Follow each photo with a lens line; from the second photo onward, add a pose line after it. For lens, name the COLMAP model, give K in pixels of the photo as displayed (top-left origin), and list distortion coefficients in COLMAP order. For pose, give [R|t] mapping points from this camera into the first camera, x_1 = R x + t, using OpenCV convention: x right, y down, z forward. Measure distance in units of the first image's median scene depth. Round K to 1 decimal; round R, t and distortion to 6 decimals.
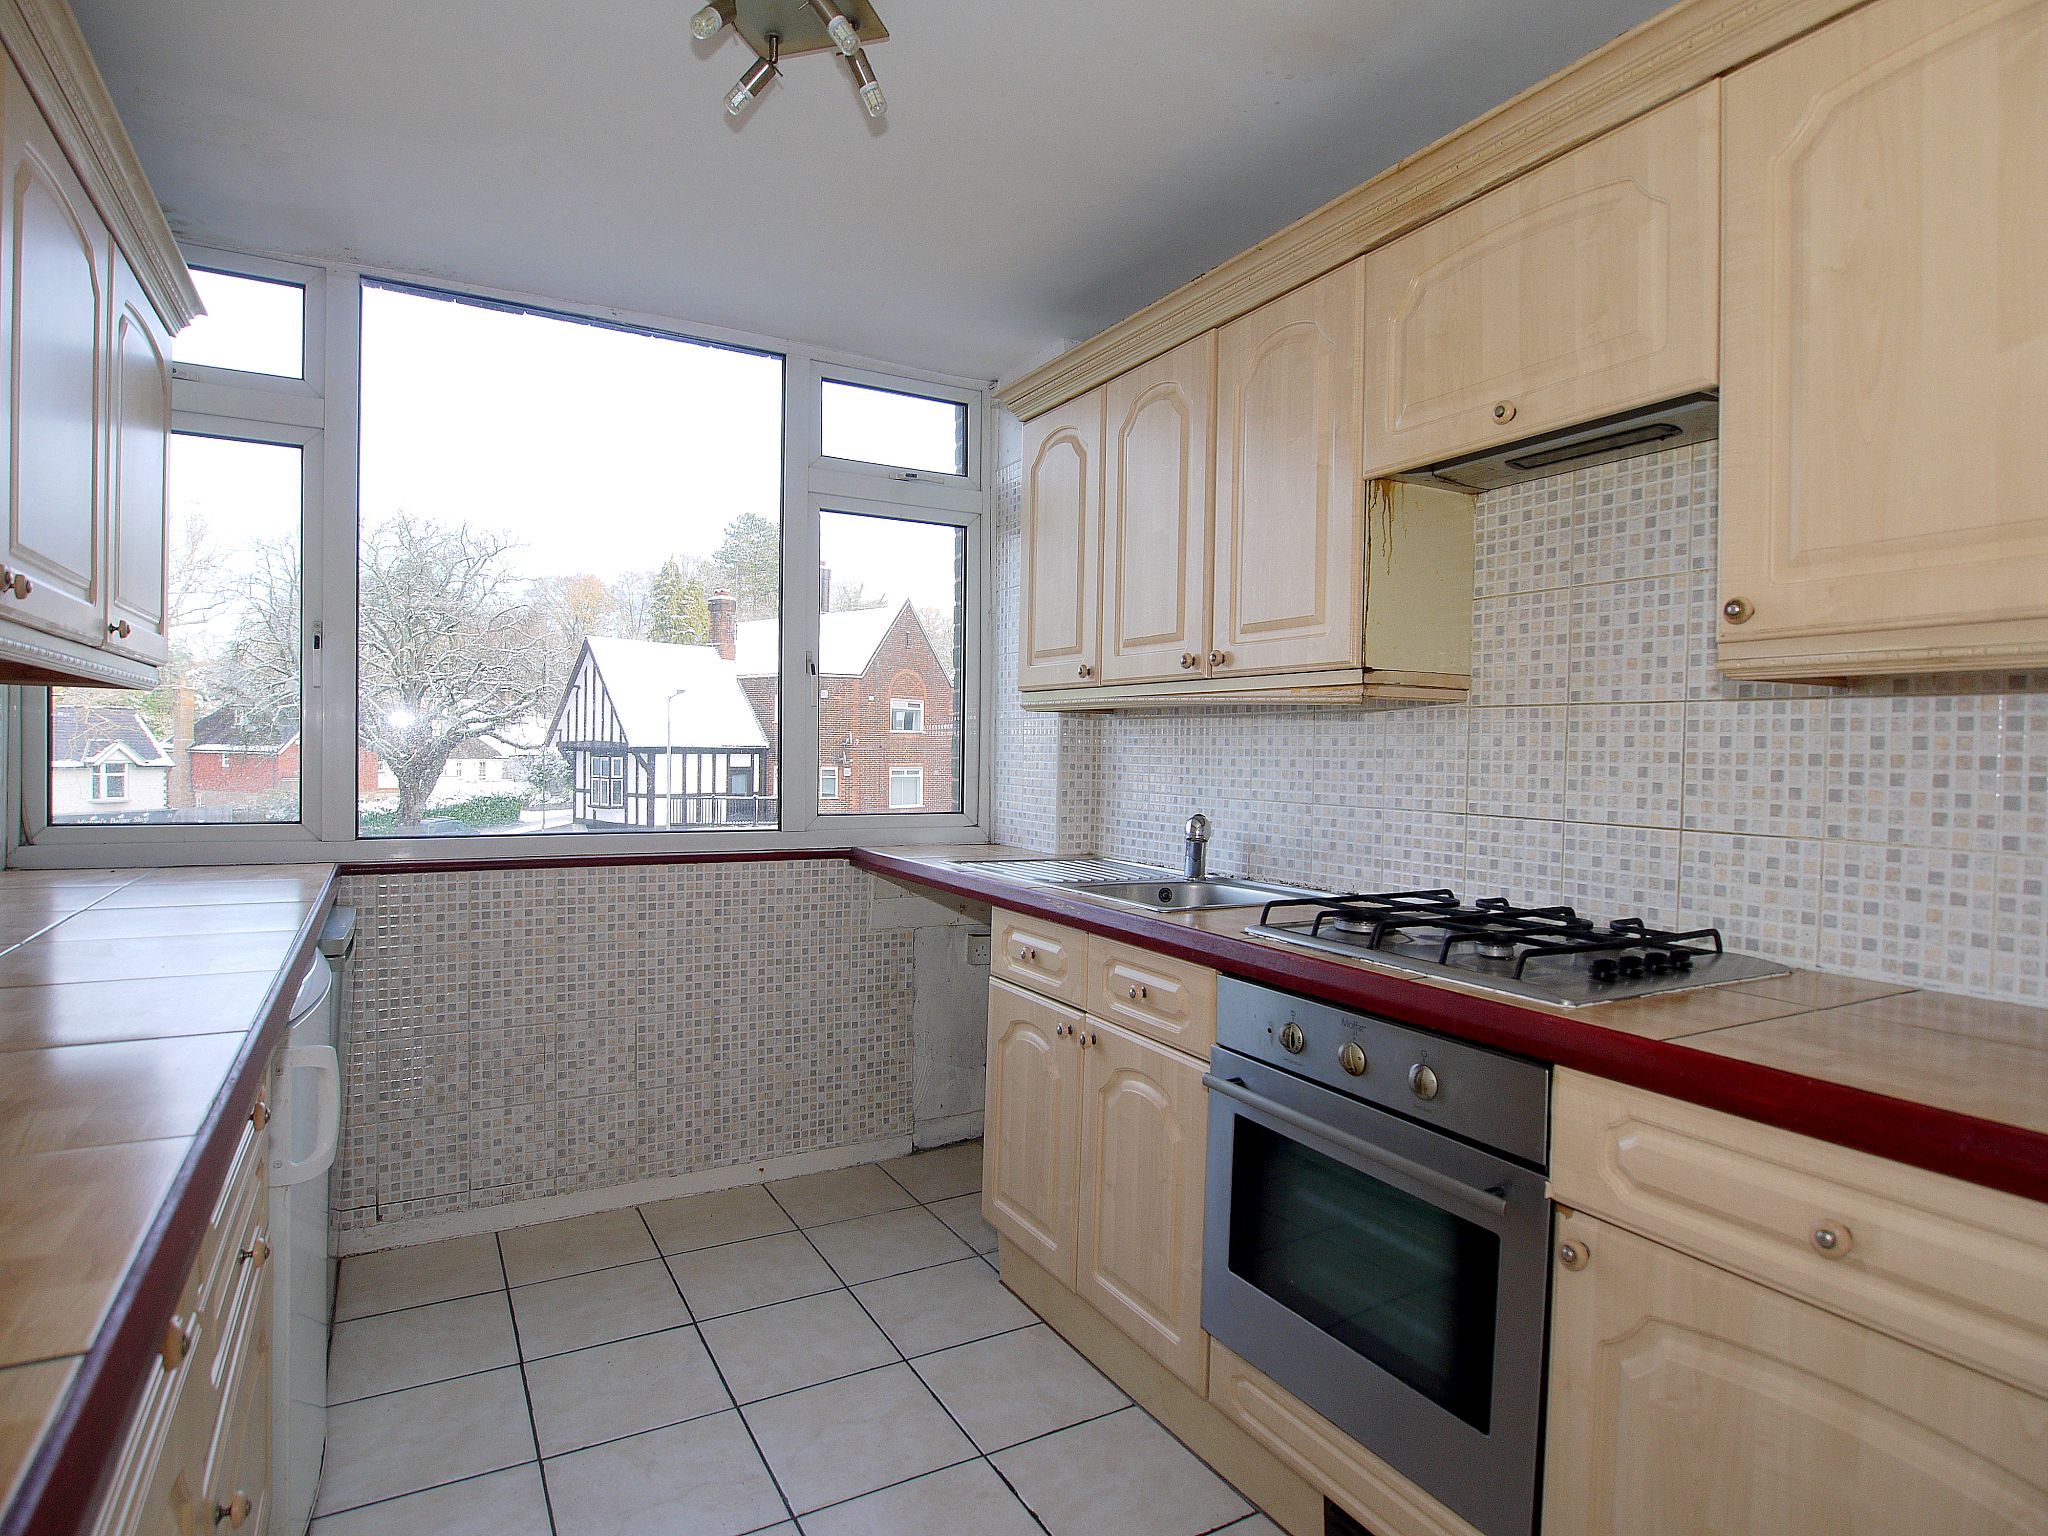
lens RADIAL K [[1083.9, 0, 1020.3], [0, 1083.9, 772.1], [0, 0, 1]] dist [-0.001472, 0.000776]
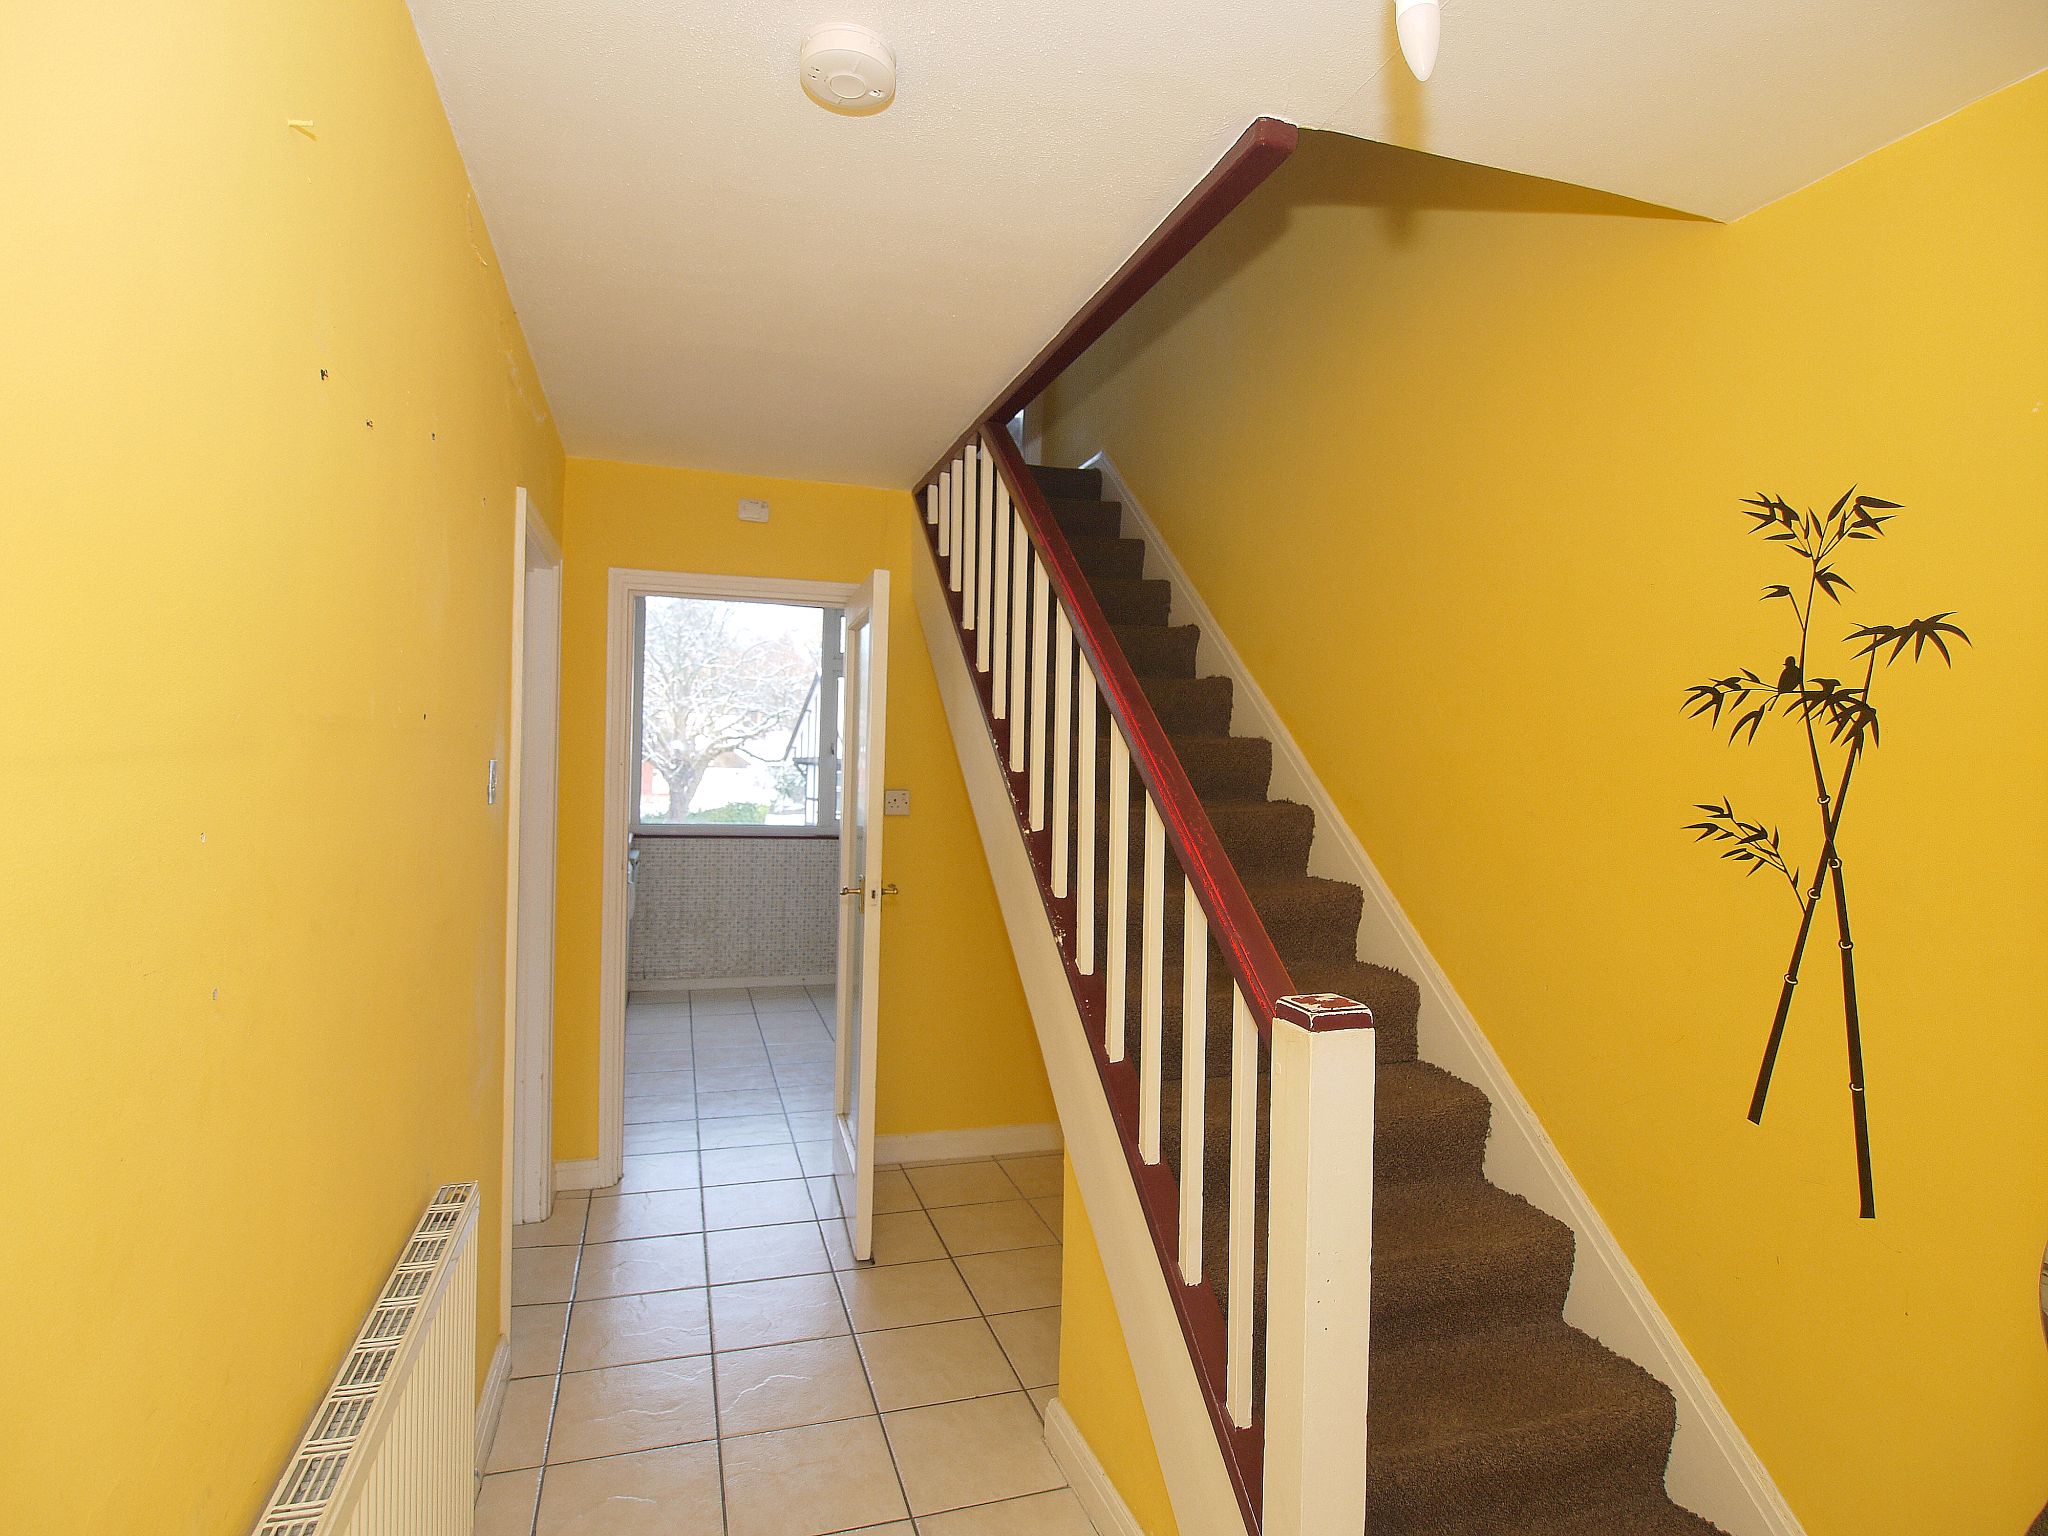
lens RADIAL K [[1083.9, 0, 1024.0], [0, 1083.9, 759.3], [0, 0, 1]] dist [-0.001472, 0.000776]
pose [[0.978711, 0.007624, -0.205103, 0.549739], [-0.012315, 0.999691, -0.021604, -0.032159], [0.204875, 0.023670, 0.978502, -0.910815]]
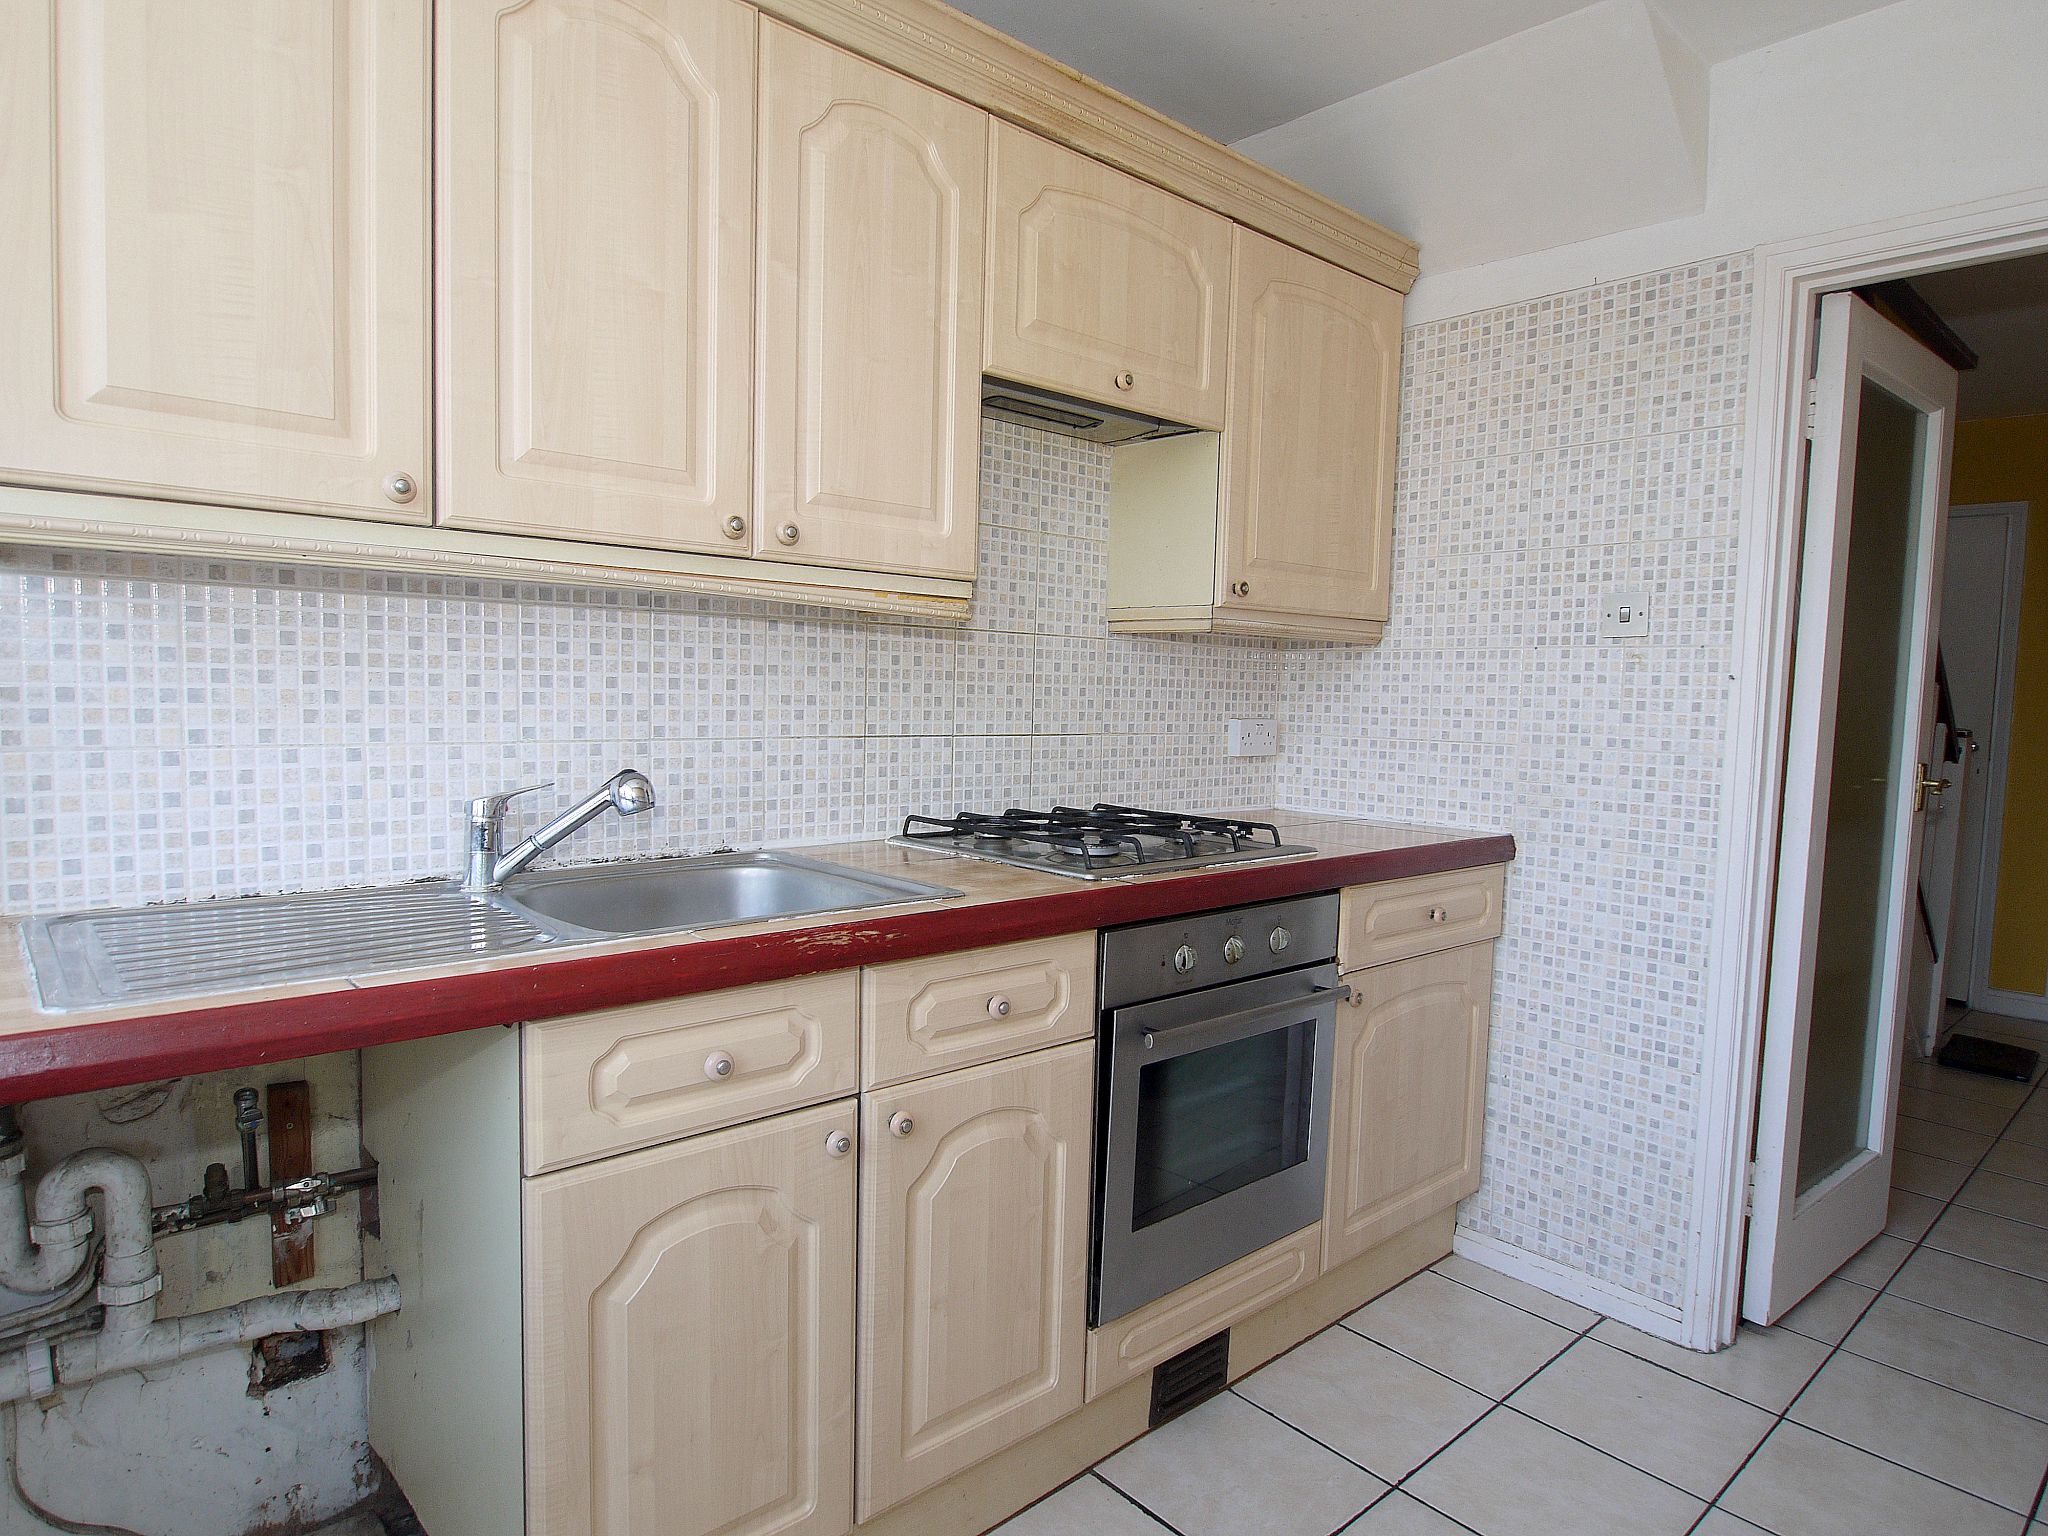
lens RADIAL K [[1174.2, 0, 1019.4], [0, 1174.2, 770.4], [0, 0, 1]] dist [-0.014181, -0.001270]
pose [[-0.198601, -0.096032, 0.975364, -0.622059], [-0.011621, 0.995349, 0.095634, -0.031453], [-0.980012, 0.007658, -0.198793, 1.084491]]
